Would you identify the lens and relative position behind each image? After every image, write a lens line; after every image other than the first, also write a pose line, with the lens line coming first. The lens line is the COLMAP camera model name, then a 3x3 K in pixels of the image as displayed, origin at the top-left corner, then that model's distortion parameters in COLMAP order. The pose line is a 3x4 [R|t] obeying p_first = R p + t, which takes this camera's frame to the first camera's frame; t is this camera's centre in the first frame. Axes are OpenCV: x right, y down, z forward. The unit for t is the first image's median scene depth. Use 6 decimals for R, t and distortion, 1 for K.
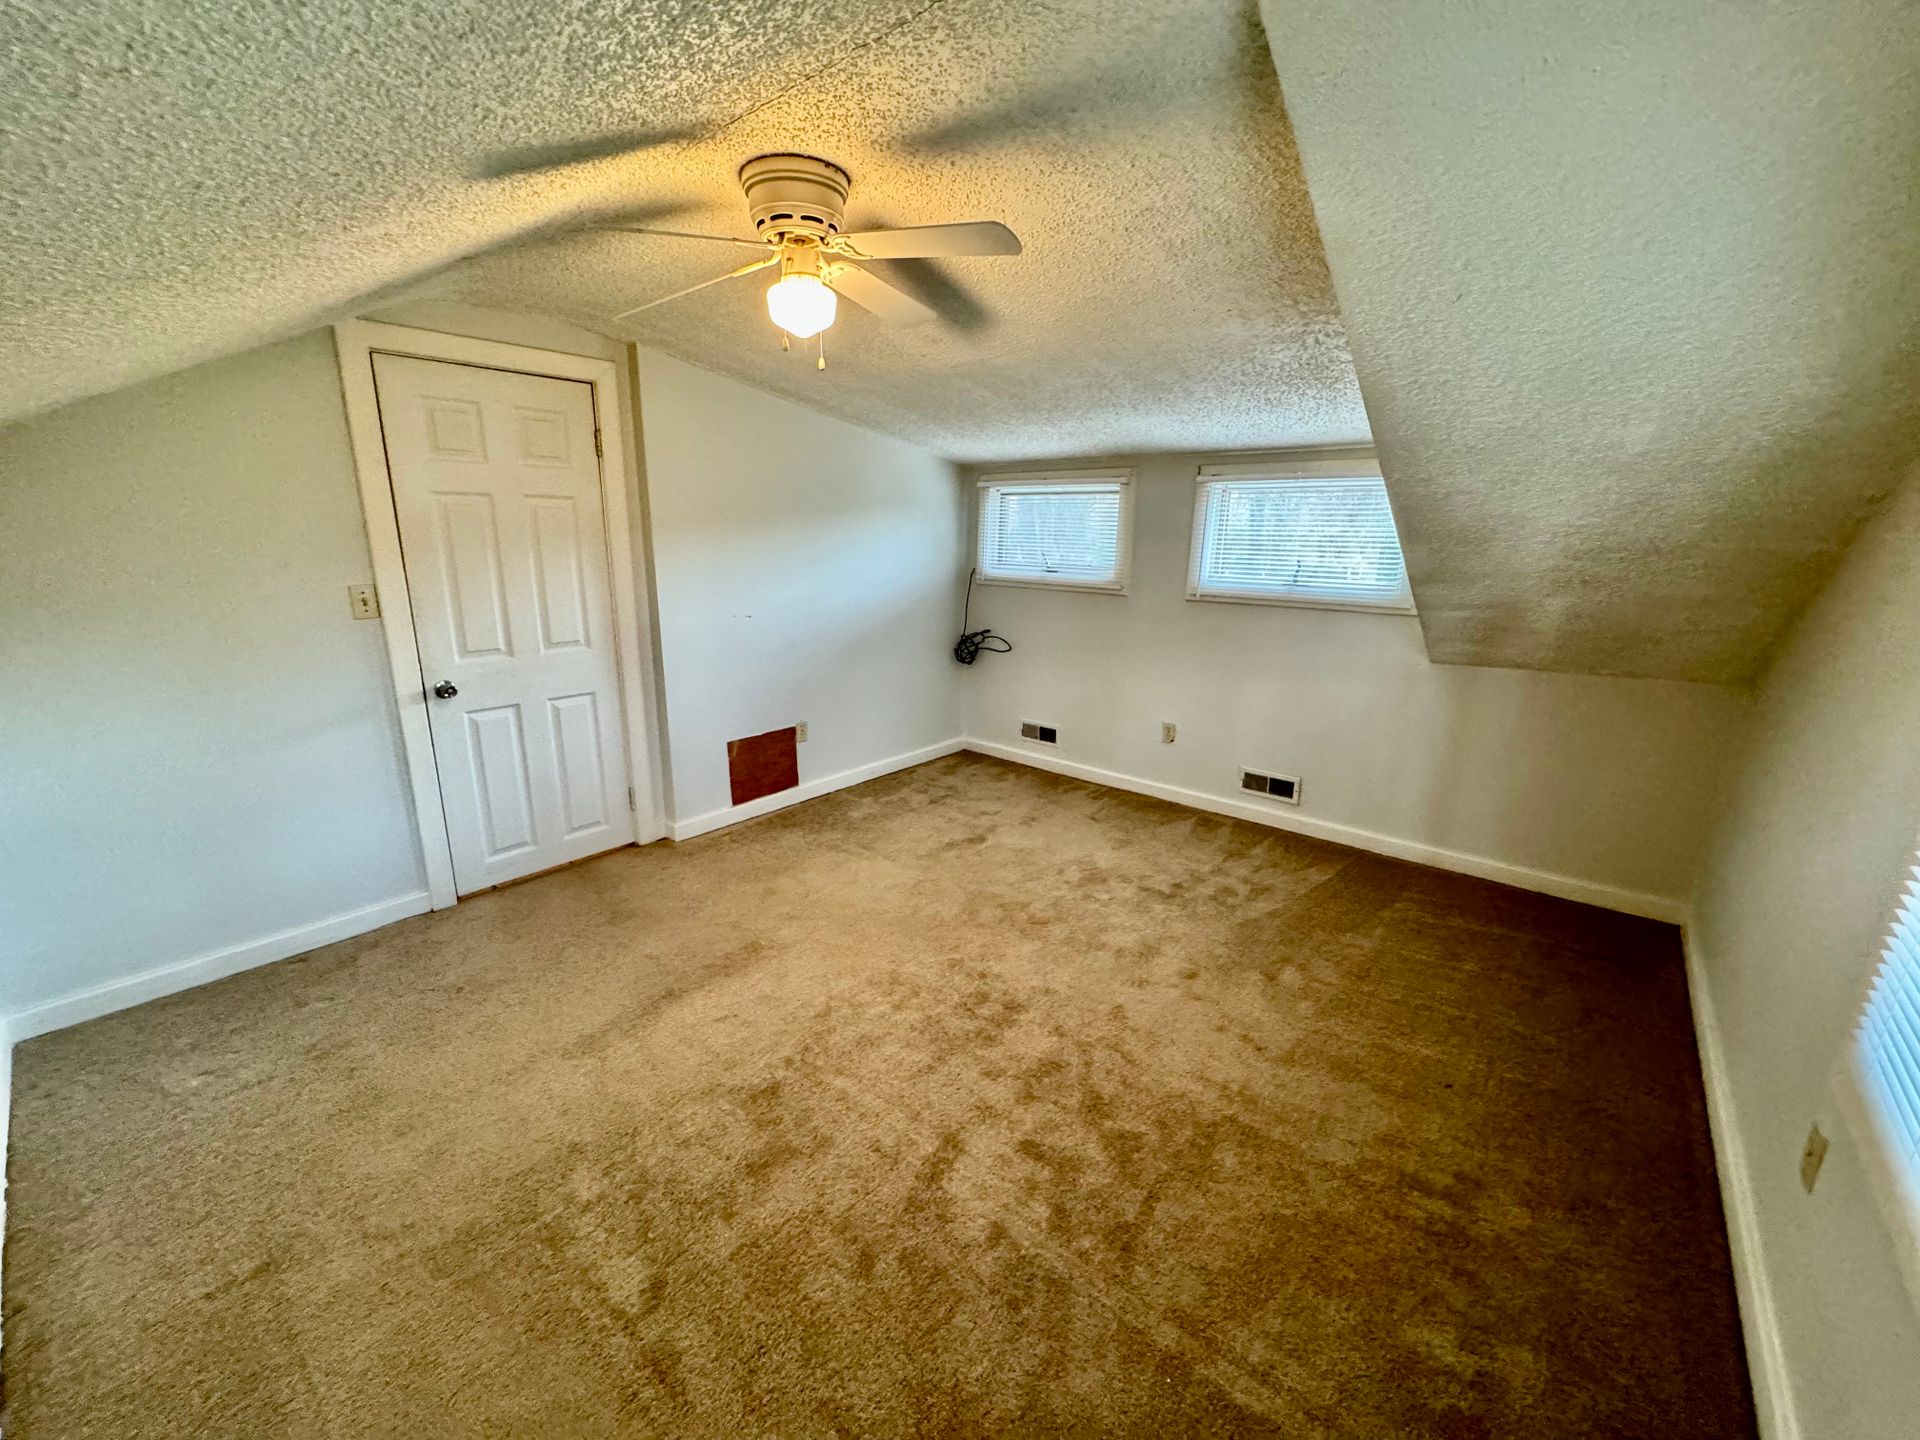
lens RADIAL K [[769.1, 0, 959.8], [0, 769.1, 717.6], [0, 0, 1]] dist [0.001122, 0.000109]
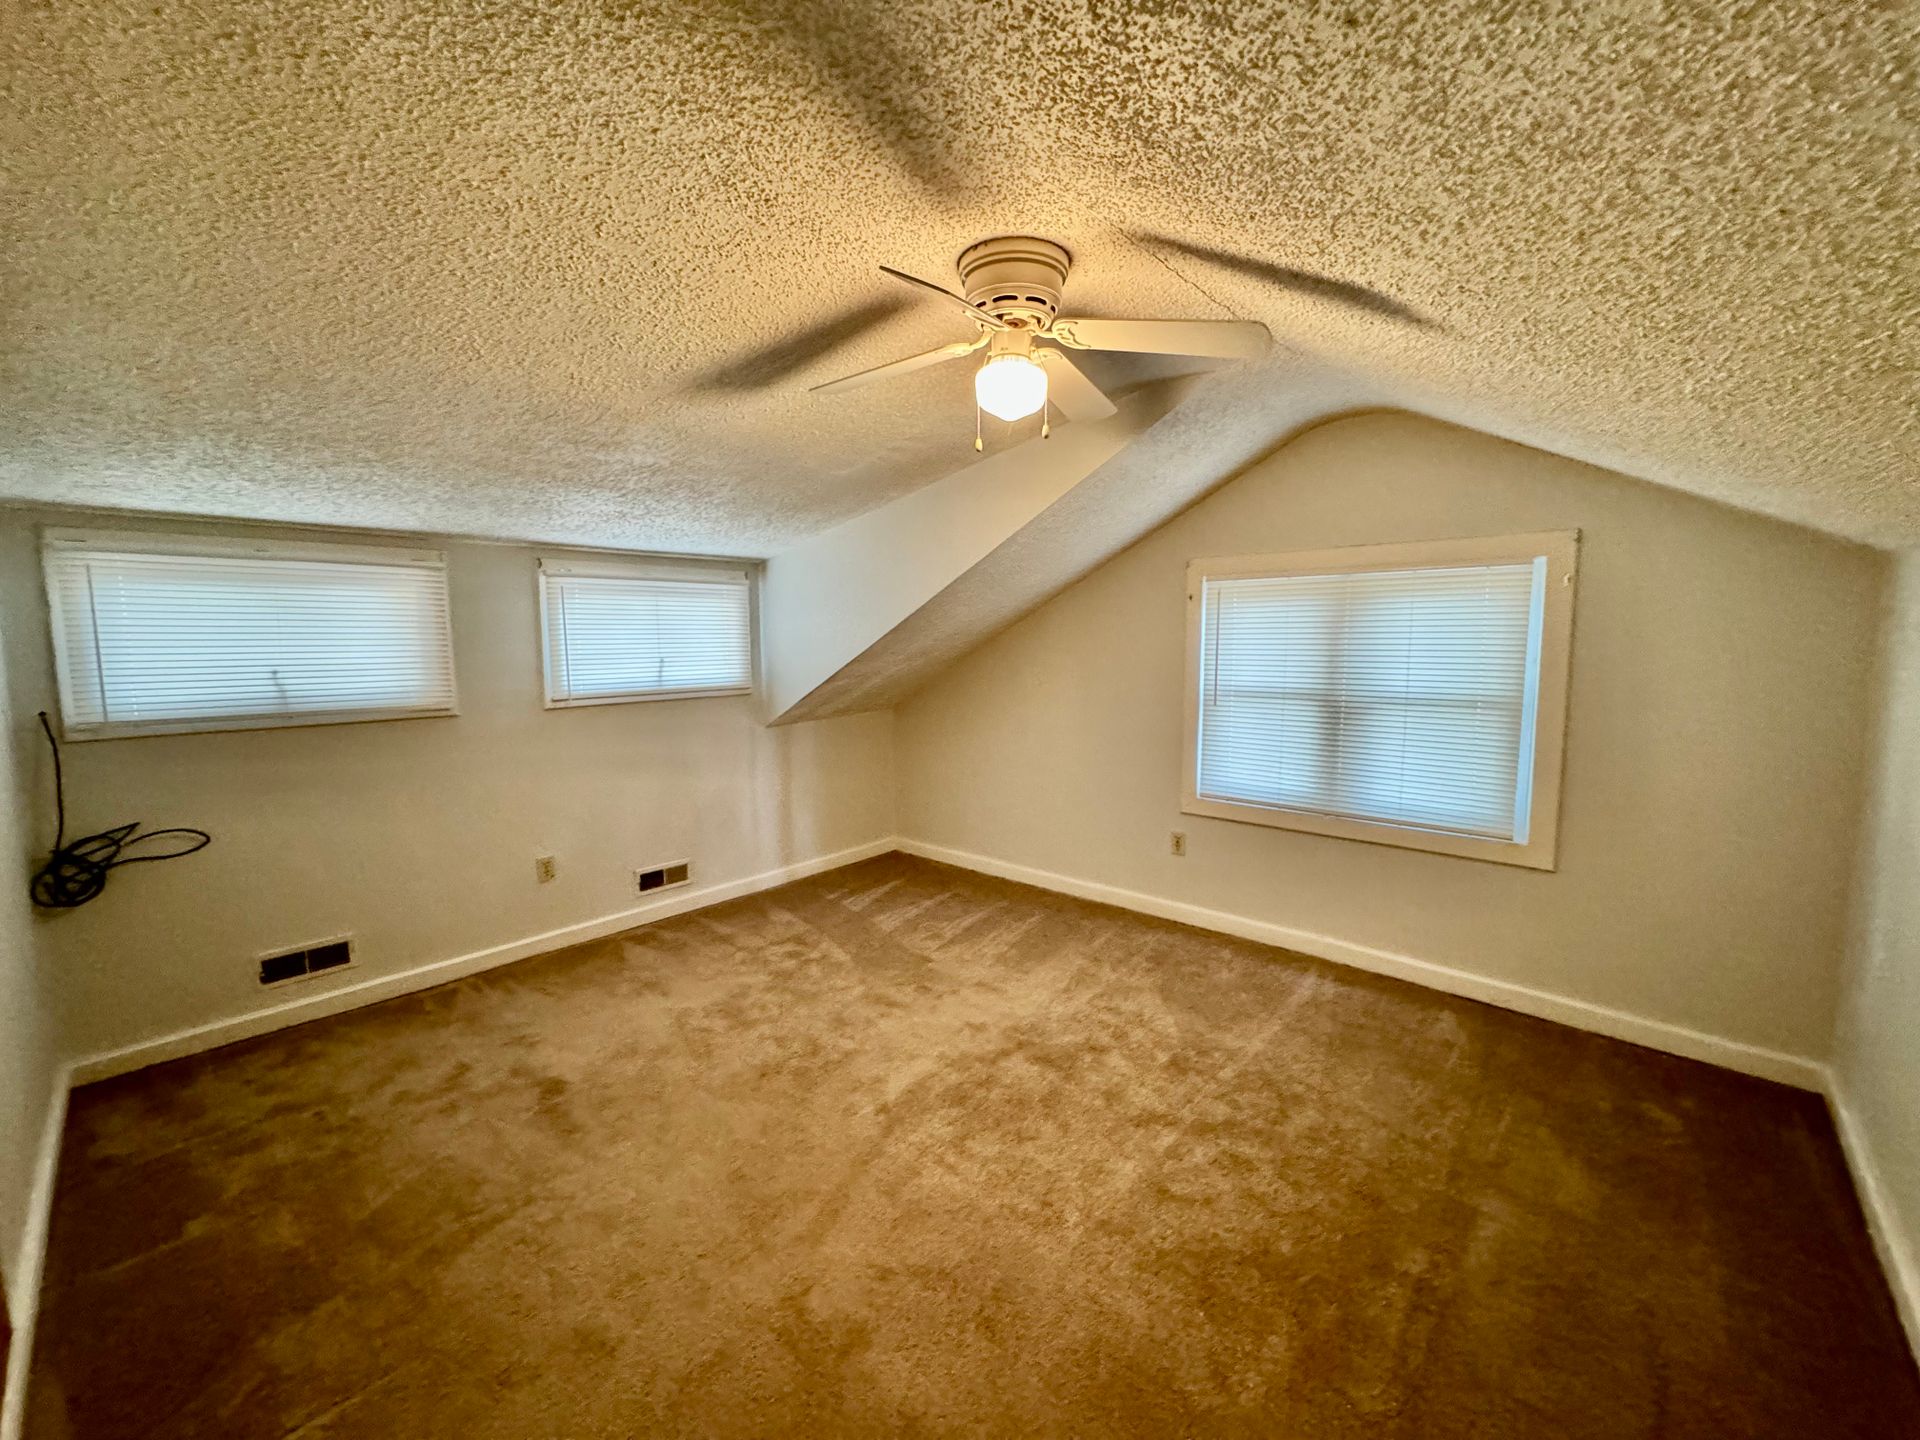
lens RADIAL K [[769.1, 0, 960.8], [0, 769.1, 717.9], [0, 0, 1]] dist [0.001122, 0.000109]
pose [[0.030656, -0.118310, 0.992503, -0.549873], [0.249248, 0.962506, 0.107036, -0.121677], [-0.967954, 0.244098, 0.058995, 0.509364]]
